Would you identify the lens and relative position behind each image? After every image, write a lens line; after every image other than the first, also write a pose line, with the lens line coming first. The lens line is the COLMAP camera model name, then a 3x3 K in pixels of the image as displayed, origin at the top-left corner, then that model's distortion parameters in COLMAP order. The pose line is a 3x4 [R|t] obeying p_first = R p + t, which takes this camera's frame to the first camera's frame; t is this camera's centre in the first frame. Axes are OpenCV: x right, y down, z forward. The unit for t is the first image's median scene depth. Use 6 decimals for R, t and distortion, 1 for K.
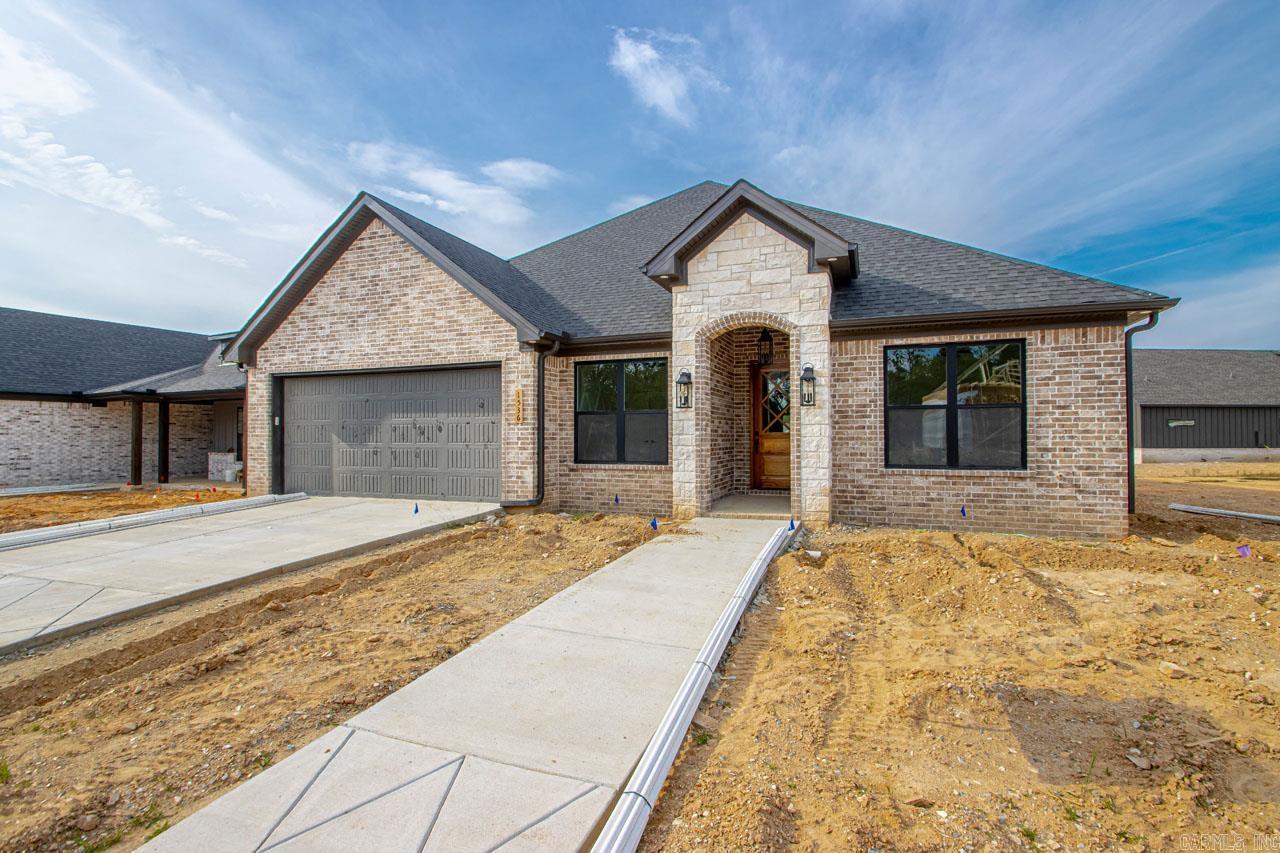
lens RADIAL K [[543.9, 0, 641.3], [0, 543.9, 421.9], [0, 0, 1]] dist [0.007581, -0.000010]
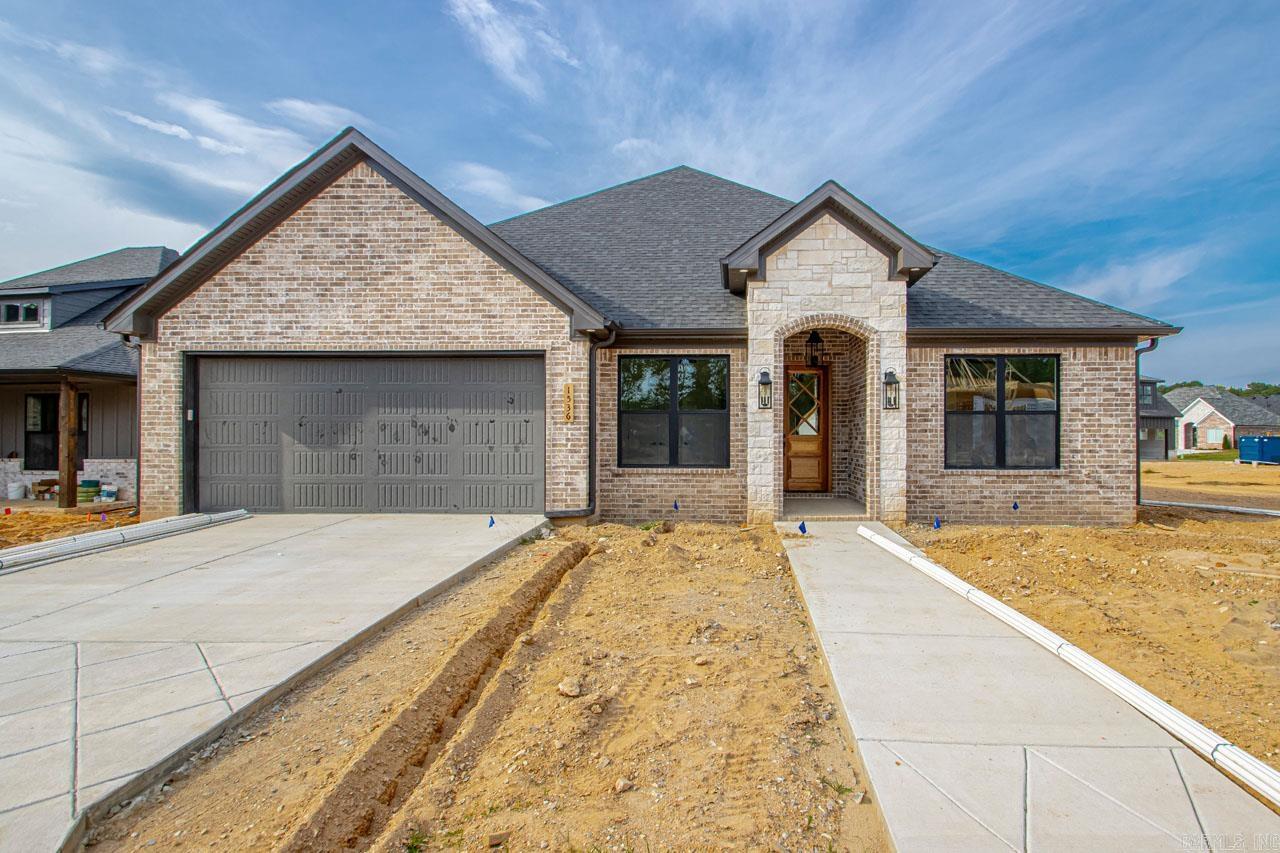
lens RADIAL K [[593.1, 0, 645.7], [0, 593.1, 429.1], [0, 0, 1]] dist [0.013407, -0.008906]
pose [[0.955932, 0.011379, 0.293366, -0.388961], [-0.012770, 0.999914, 0.002825, 0.009245], [-0.293309, -0.006447, 0.955996, 0.050148]]
